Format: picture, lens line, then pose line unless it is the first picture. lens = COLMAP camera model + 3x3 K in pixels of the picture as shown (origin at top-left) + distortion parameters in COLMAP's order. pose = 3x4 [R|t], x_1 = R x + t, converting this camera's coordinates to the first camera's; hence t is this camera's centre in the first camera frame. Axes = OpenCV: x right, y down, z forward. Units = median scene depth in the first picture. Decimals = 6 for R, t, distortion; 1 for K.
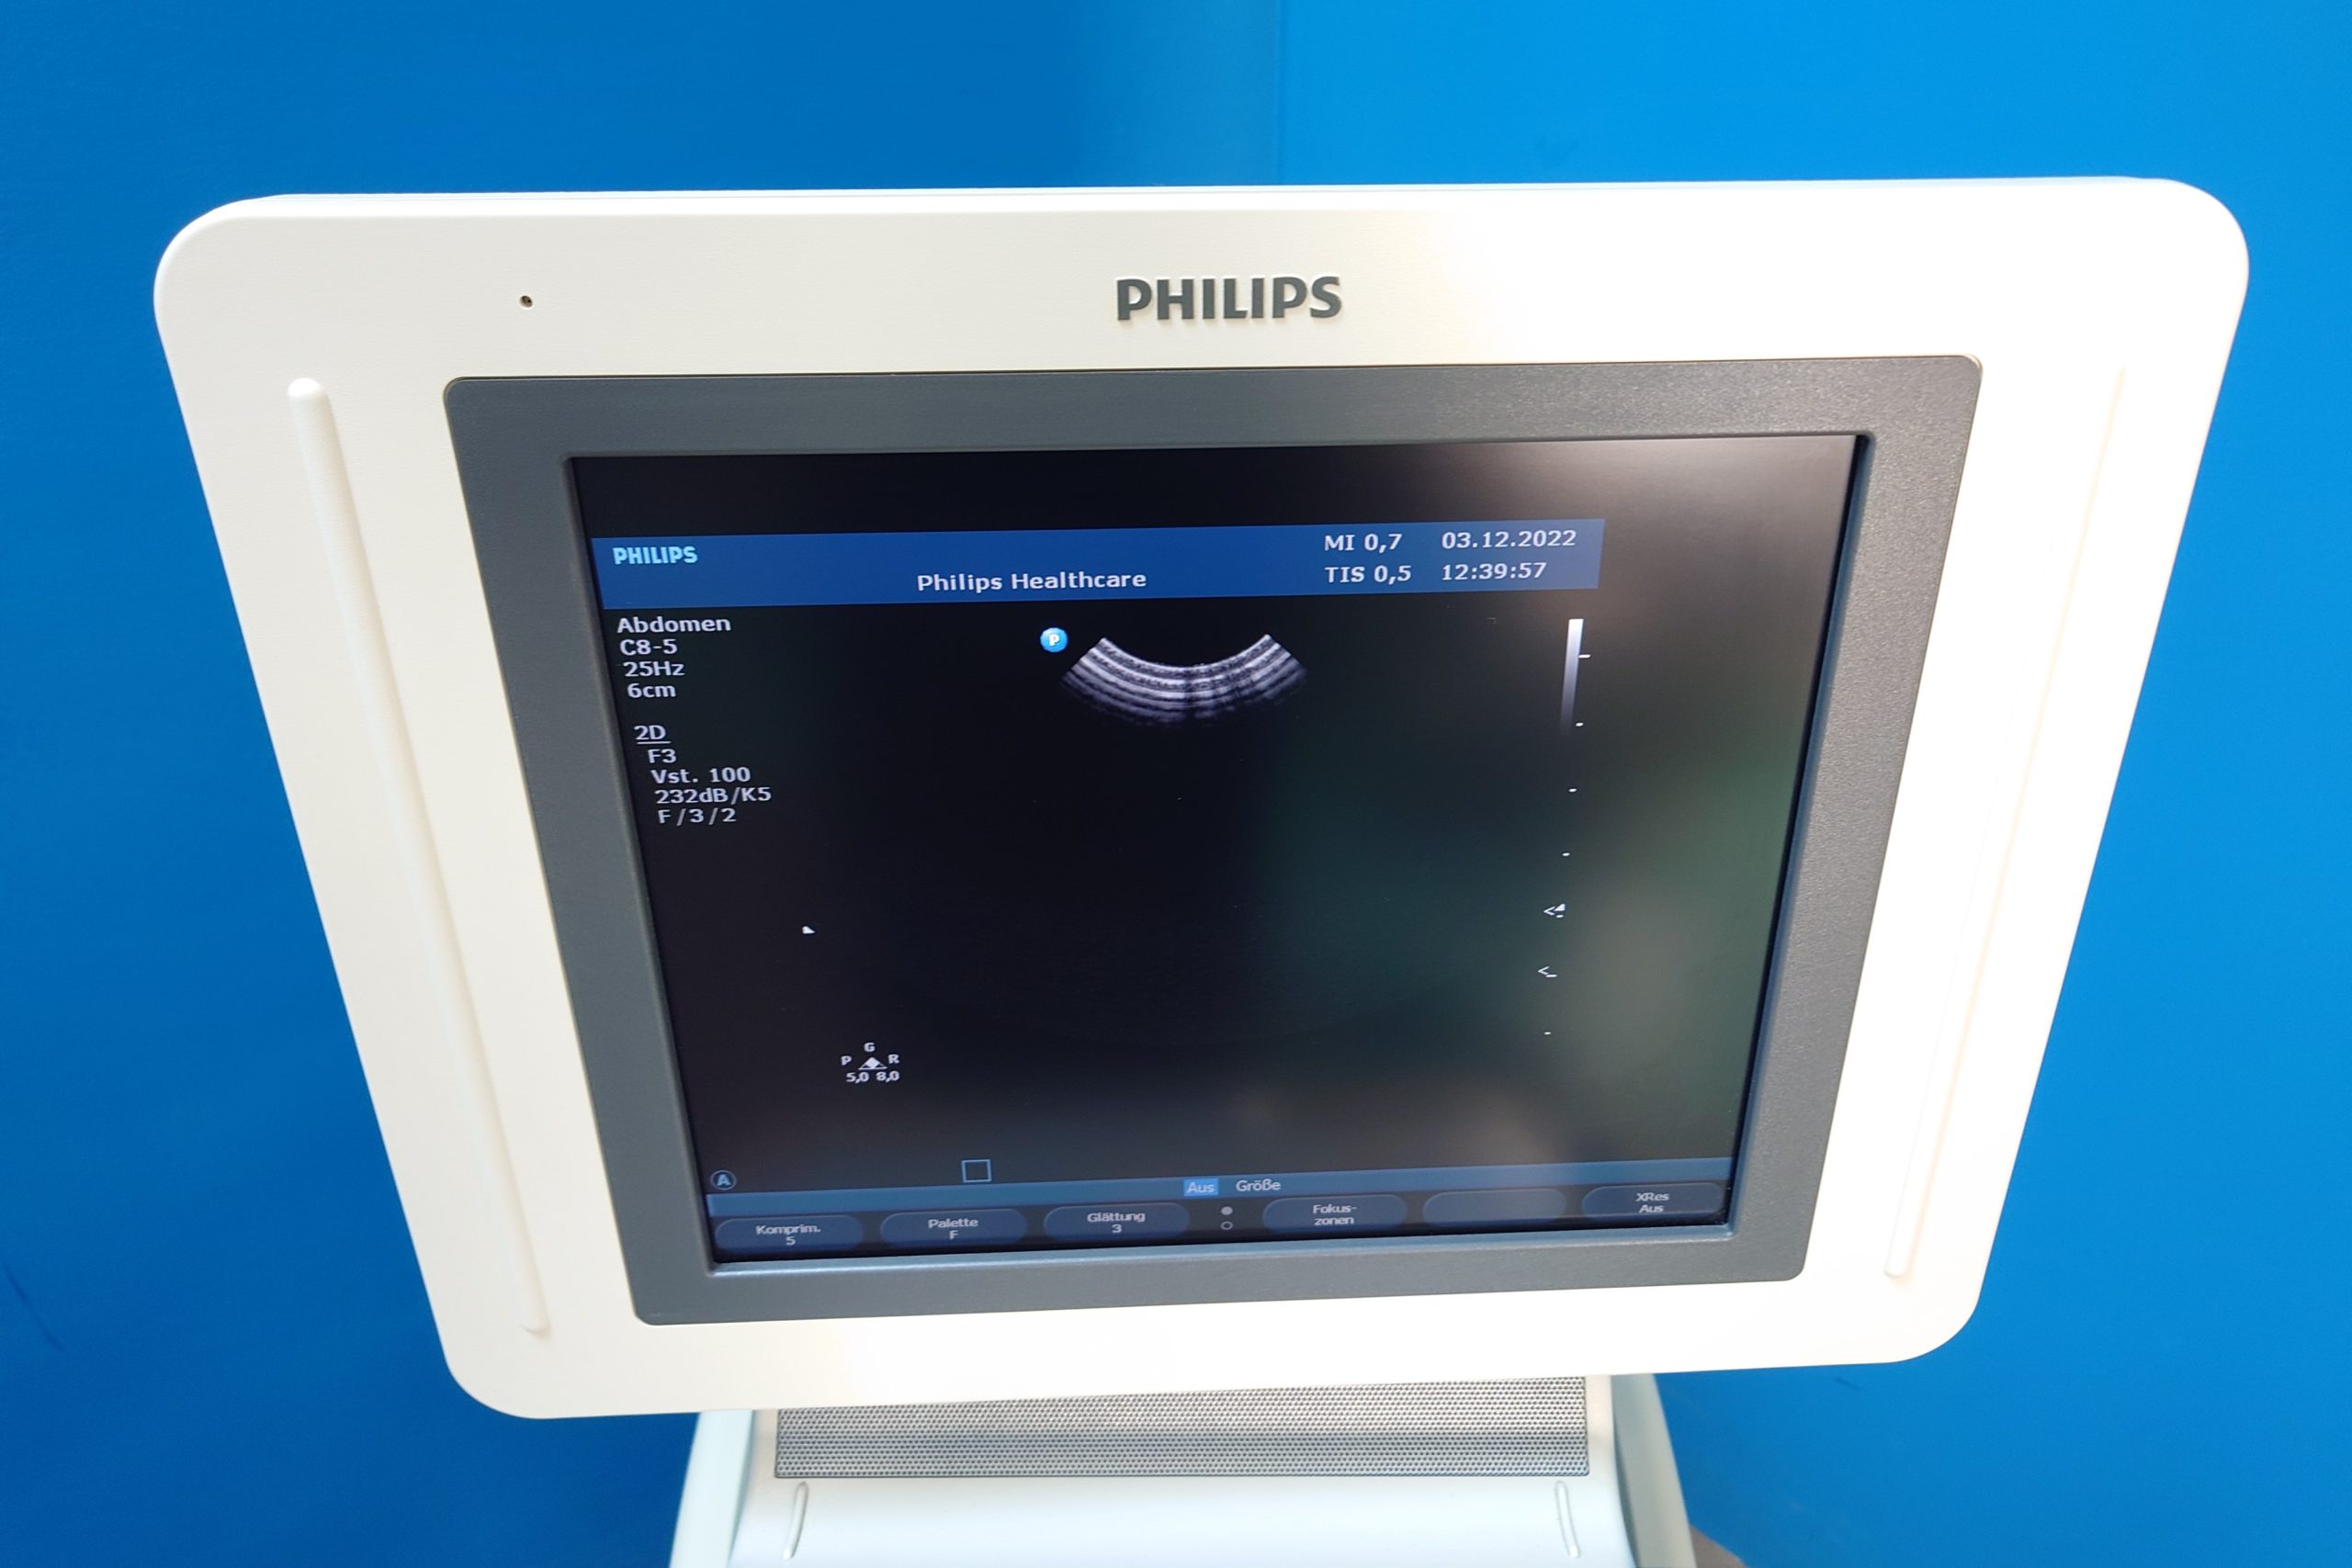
lens RADIAL K [[1629.0, 0, 1184.4], [0, 1629.0, 766.5], [0, 0, 1]] dist [0.004636, -0.002648]
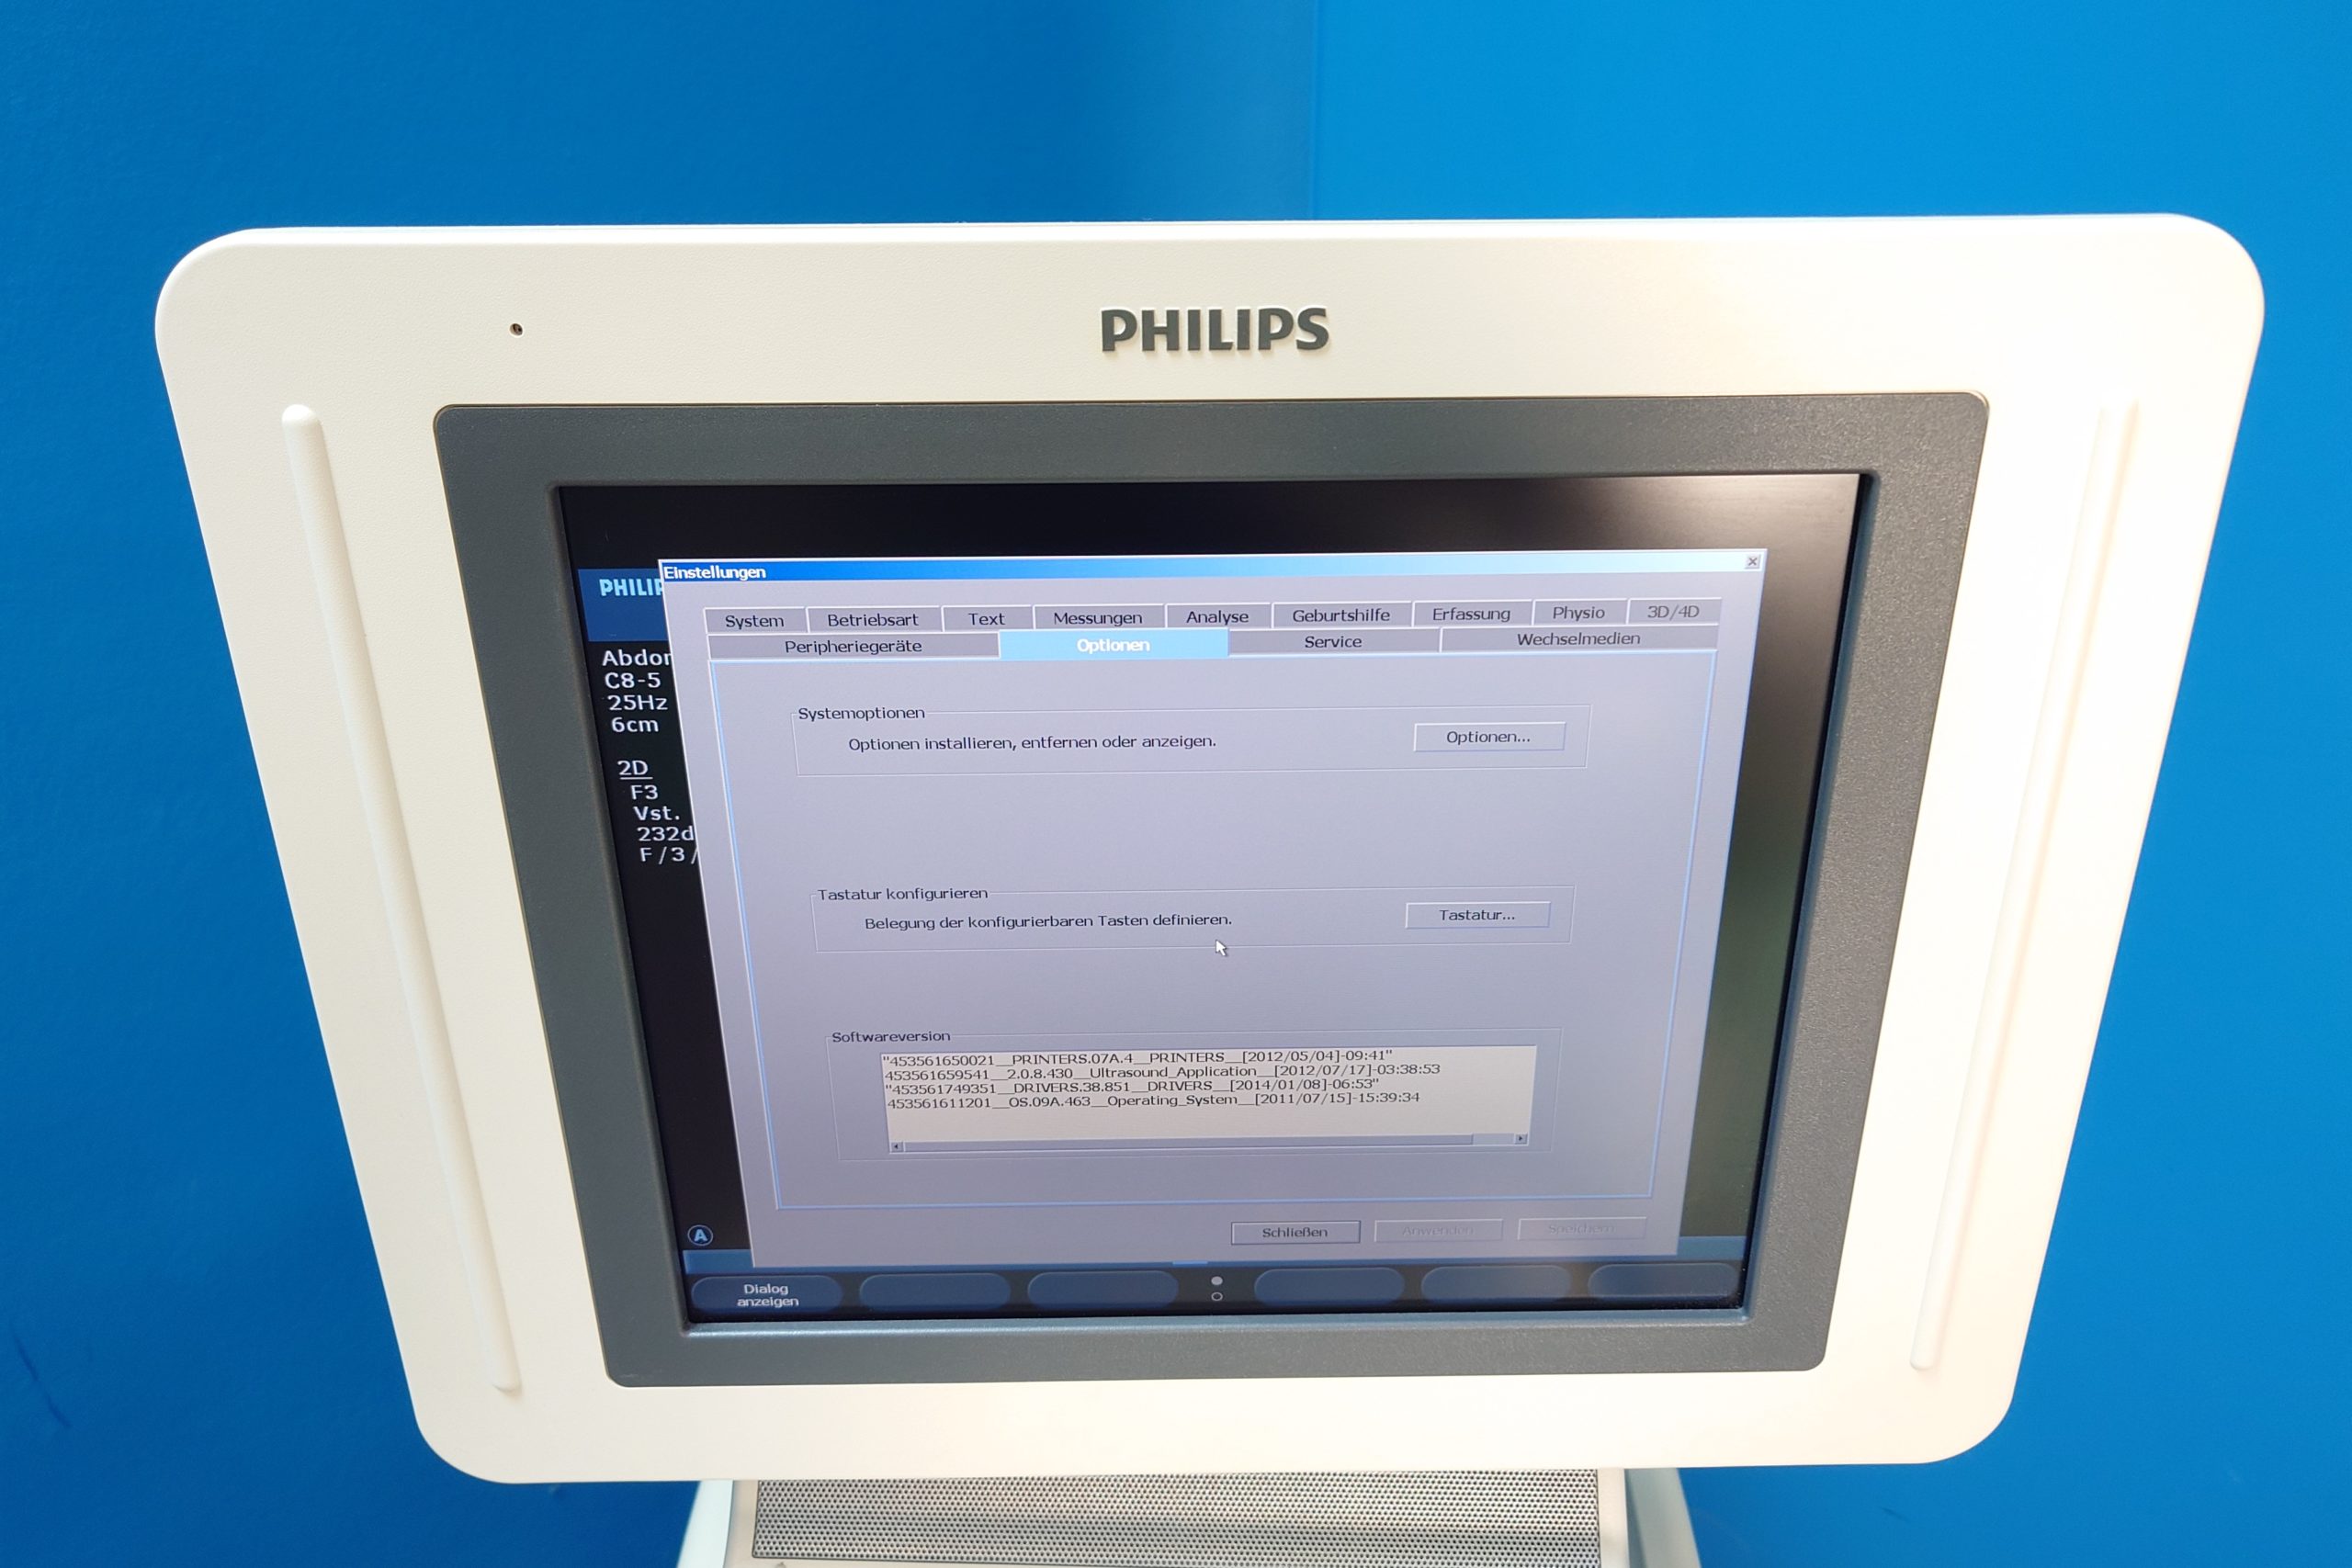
lens RADIAL K [[1629.0, 0, 1171.9], [0, 1629.0, 781.4], [0, 0, 1]] dist [0.004636, -0.002648]
pose [[0.999297, 0.012397, -0.035376, 0.035849], [-0.014486, 0.998129, -0.059405, 0.042106], [0.034574, 0.059876, 0.997607, 0.022148]]
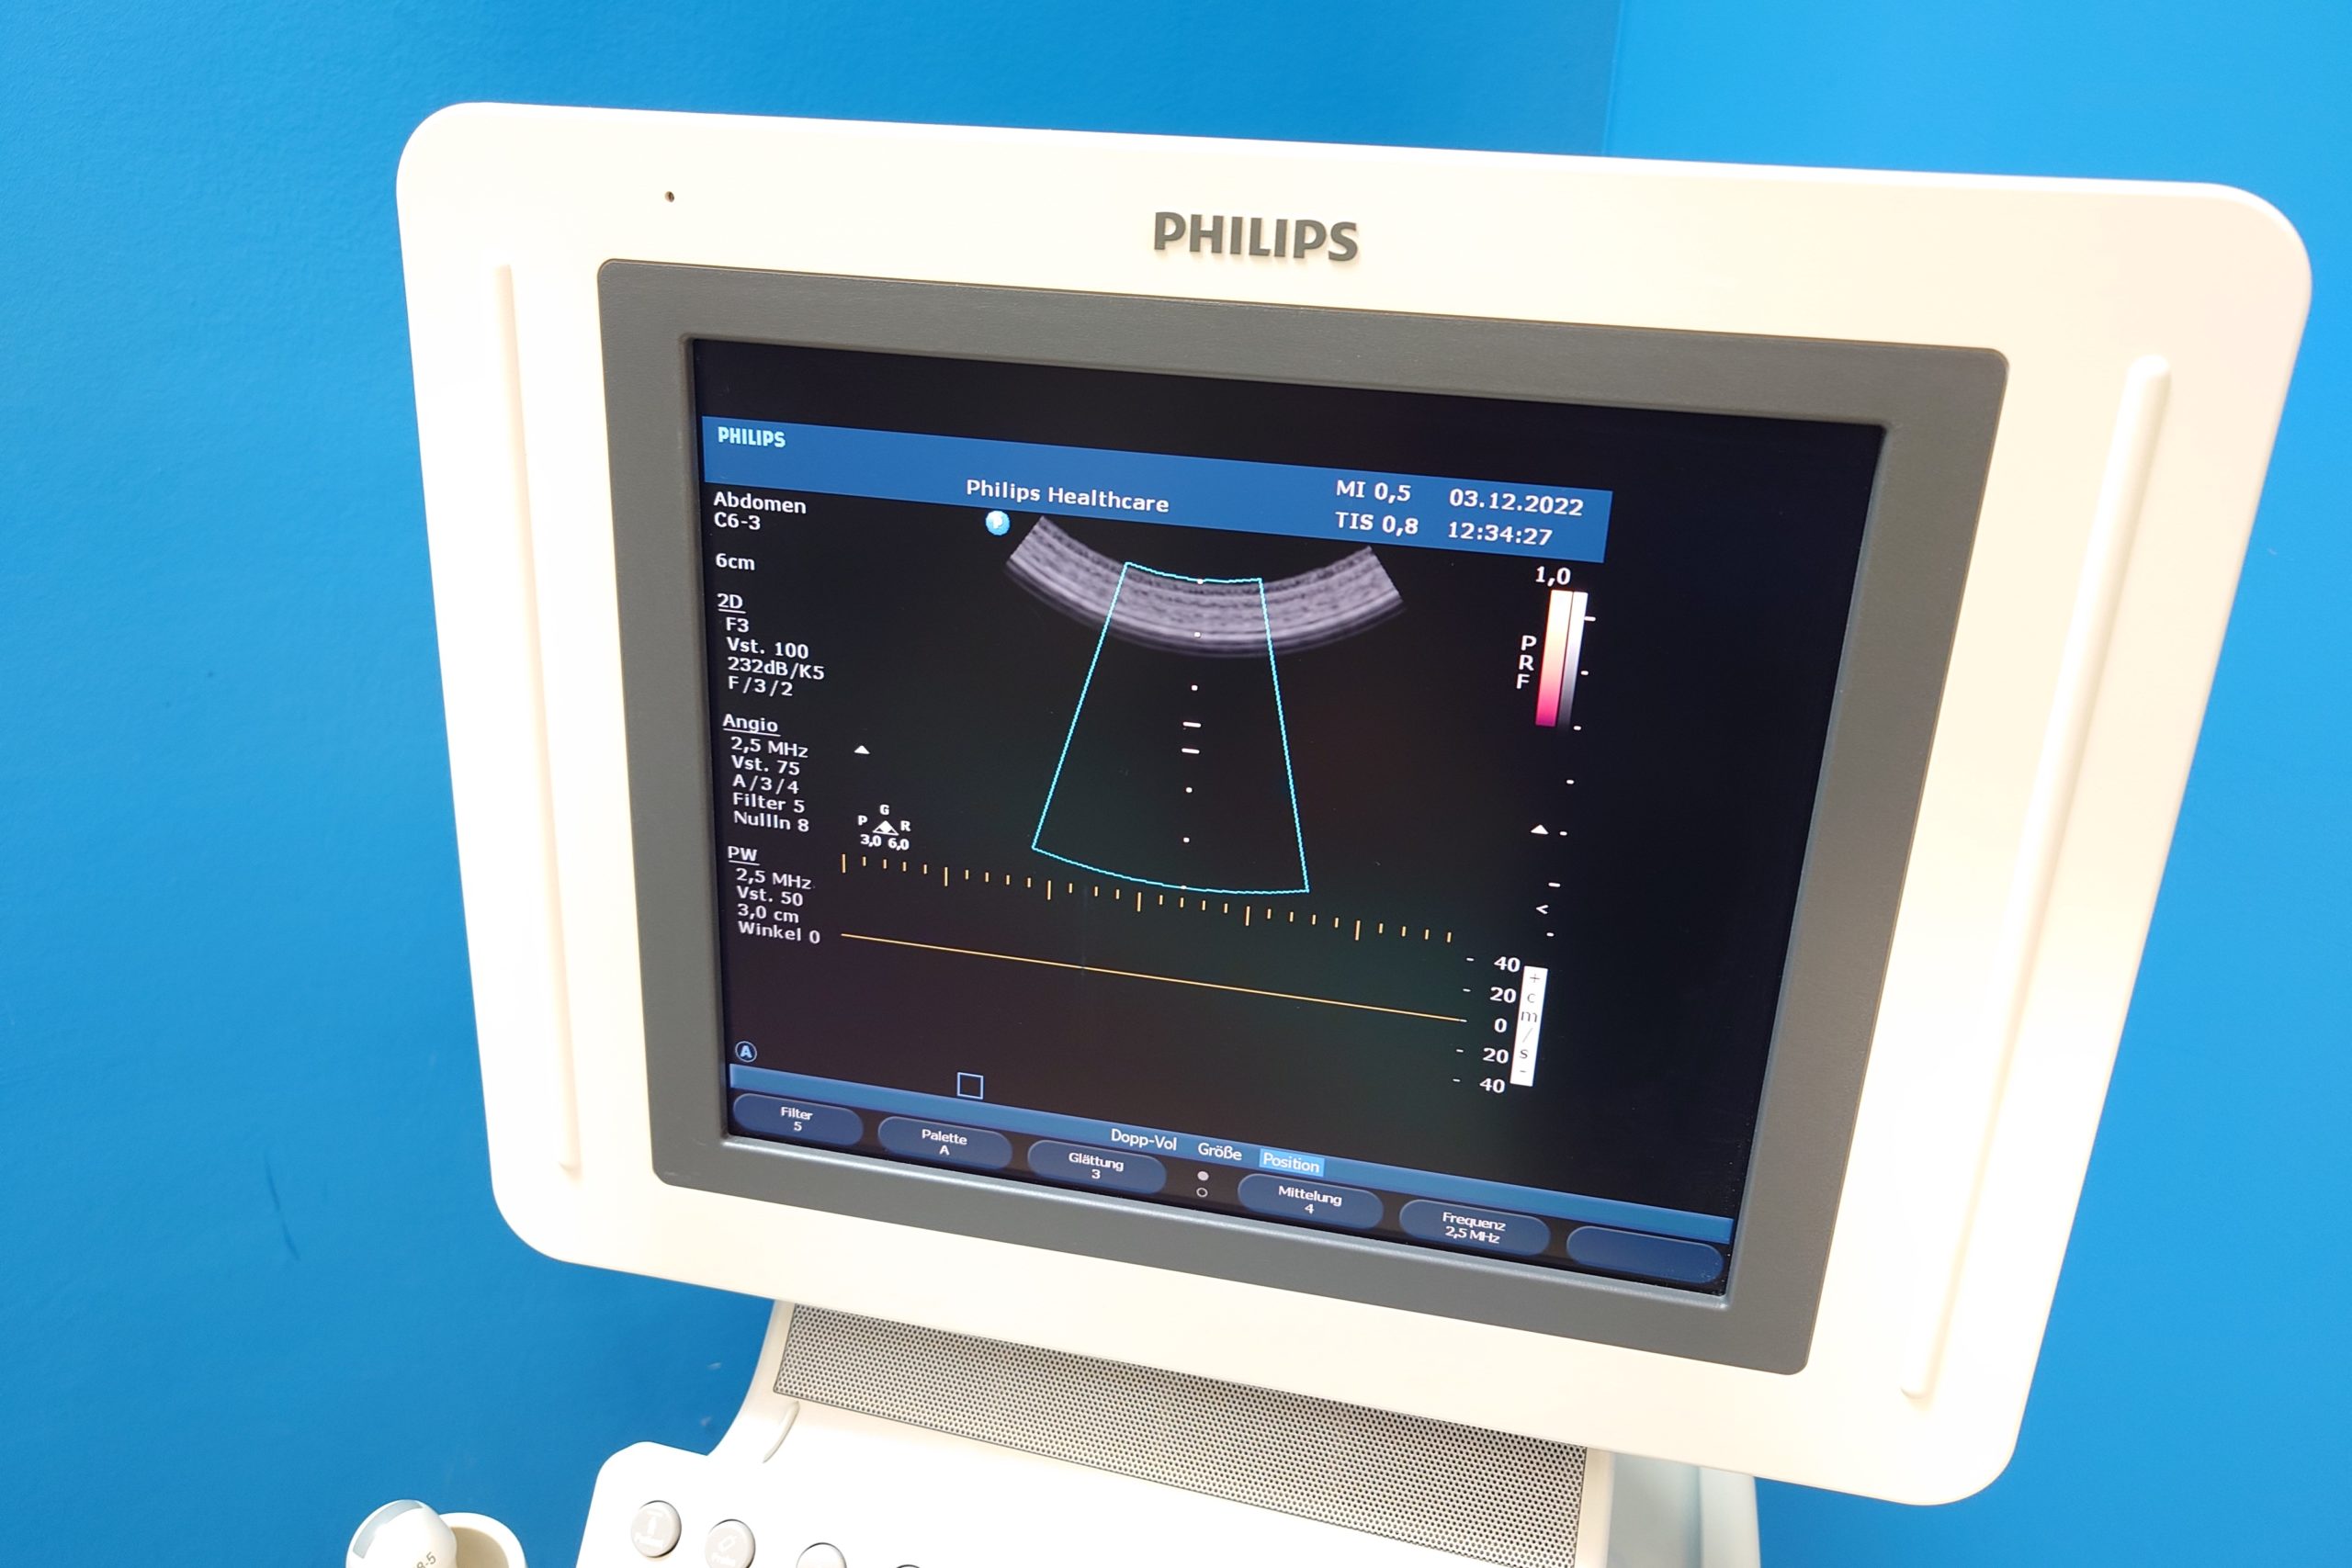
lens RADIAL K [[1629.0, 0, 1186.2], [0, 1629.0, 786.1], [0, 0, 1]] dist [0.004636, -0.002648]
pose [[0.967169, 0.134840, -0.215413, 0.239929], [-0.161827, 0.980336, -0.112926, 0.182887], [0.195951, 0.144079, 0.969971, -0.012151]]
